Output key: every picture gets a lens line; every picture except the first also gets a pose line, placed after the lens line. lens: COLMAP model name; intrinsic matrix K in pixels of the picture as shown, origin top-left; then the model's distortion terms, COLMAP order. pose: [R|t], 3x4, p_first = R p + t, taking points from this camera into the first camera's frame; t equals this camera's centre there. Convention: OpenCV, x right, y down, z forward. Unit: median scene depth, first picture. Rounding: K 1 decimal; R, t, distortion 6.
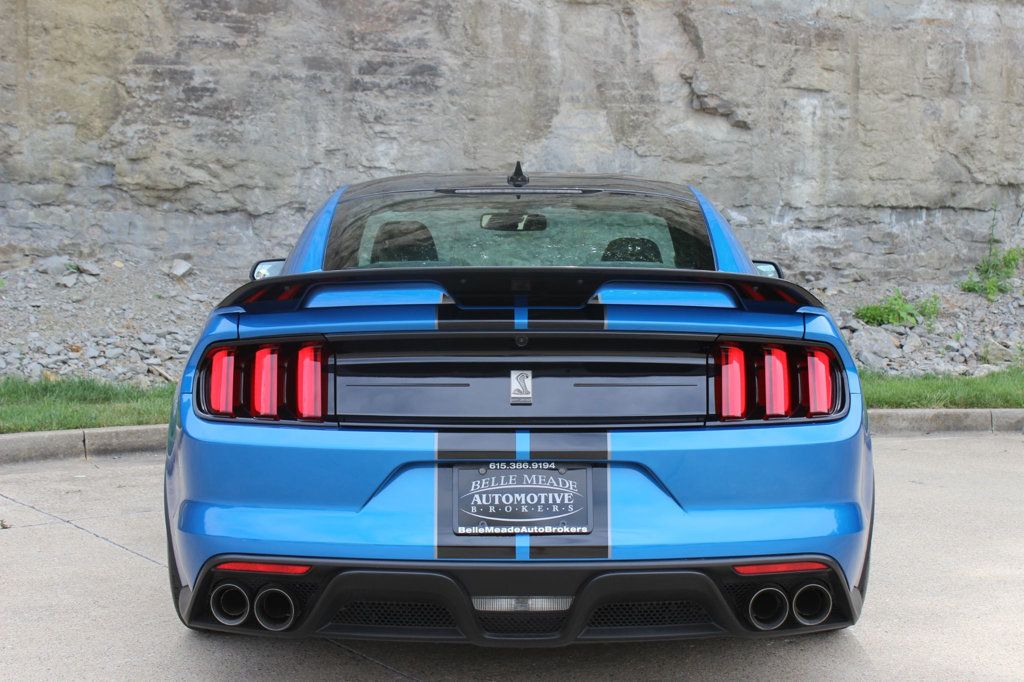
lens RADIAL K [[1550.7, 0, 507.0], [0, 1550.7, 340.7], [0, 0, 1]] dist [-0.022474, 0.000000]
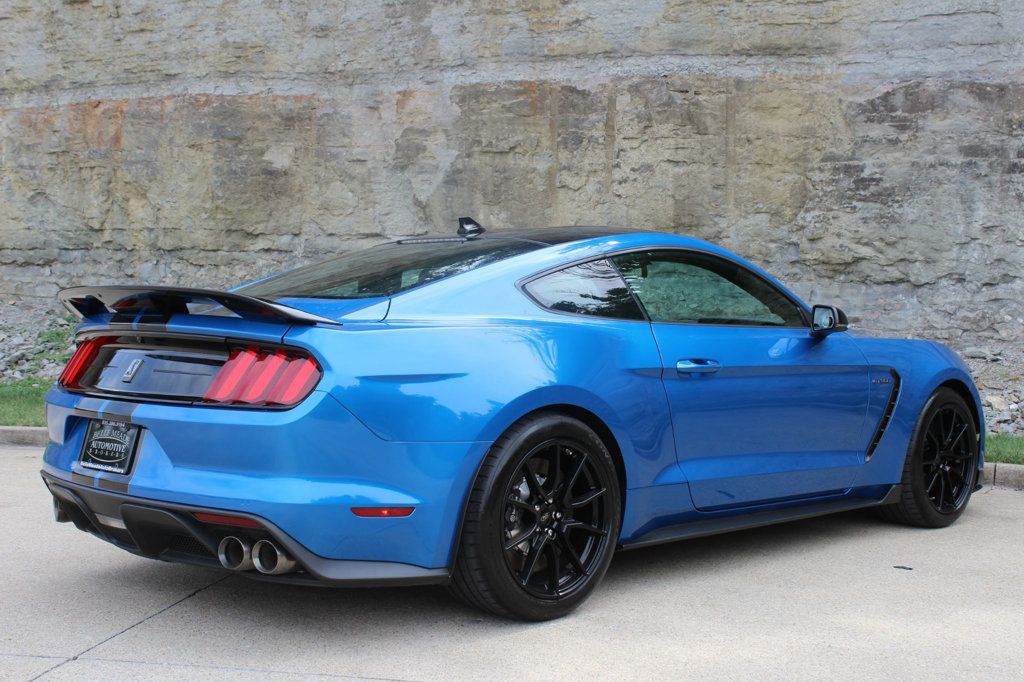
lens RADIAL K [[1298.4, 0, 509.9], [0, 1298.4, 334.7], [0, 0, 1]] dist [-0.055477, 0.000000]
pose [[0.694261, 0.022104, -0.719384, 0.304566], [-0.062269, 0.997625, -0.029440, 0.003074], [0.717024, 0.065235, 0.693989, 0.109860]]
